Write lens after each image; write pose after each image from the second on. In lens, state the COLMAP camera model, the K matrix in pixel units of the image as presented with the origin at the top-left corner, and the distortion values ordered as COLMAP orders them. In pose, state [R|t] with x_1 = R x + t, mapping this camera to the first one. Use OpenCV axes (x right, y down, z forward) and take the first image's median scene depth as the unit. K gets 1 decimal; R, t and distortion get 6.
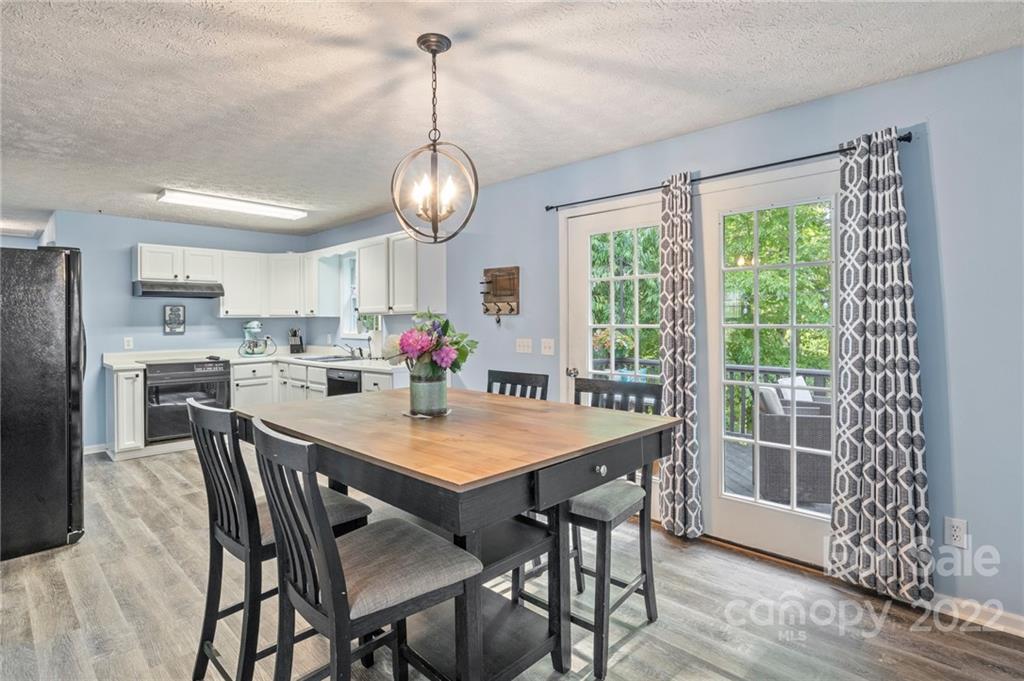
lens RADIAL K [[512.8, 0, 507.7], [0, 512.8, 323.6], [0, 0, 1]] dist [-0.008993, 0.001871]
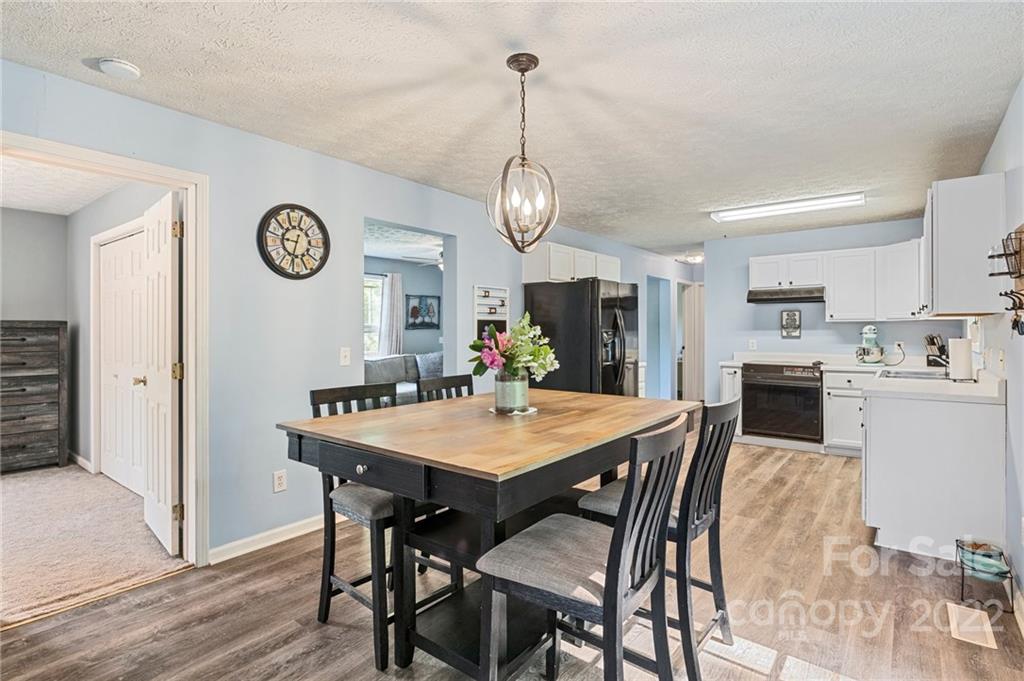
lens RADIAL K [[512.8, 0, 509.9], [0, 512.8, 331.8], [0, 0, 1]] dist [-0.008993, 0.001871]
pose [[0.108762, 0.010273, -0.994015, 0.335613], [-0.002515, 0.999946, 0.010059, -0.001372], [0.994065, 0.001406, 0.108782, 0.318446]]
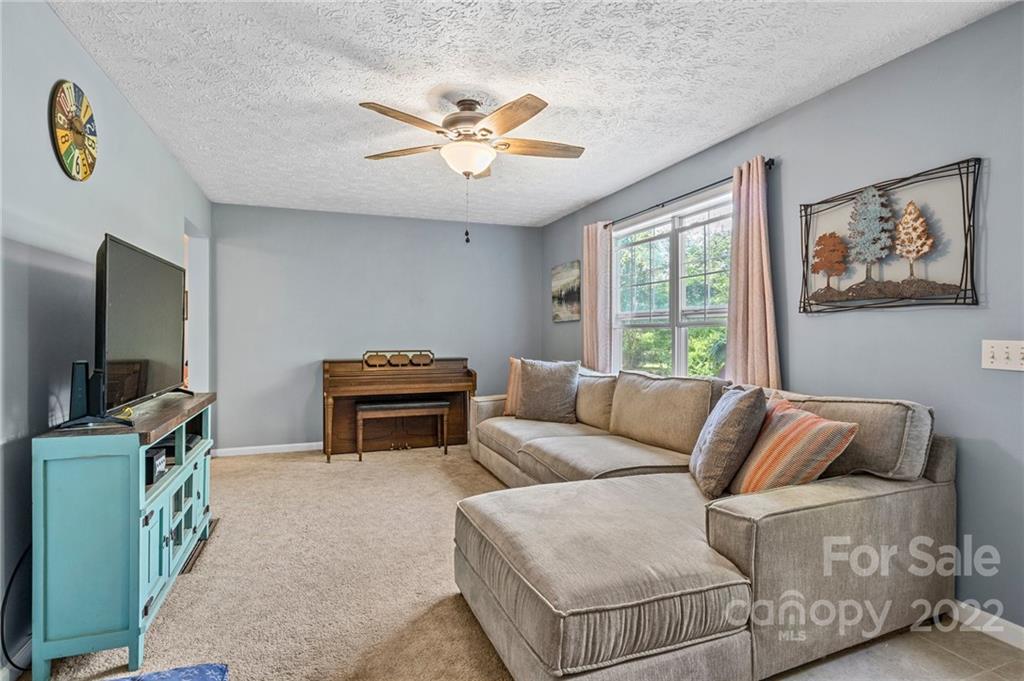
lens RADIAL K [[512.8, 0, 512.3], [0, 512.8, 334.0], [0, 0, 1]] dist [-0.008993, 0.001871]
pose [[-0.910763, 0.004051, 0.412910, -0.351750], [0.005896, 0.999978, 0.003196, 0.011156], [-0.412888, 0.005345, -0.910766, 0.515507]]
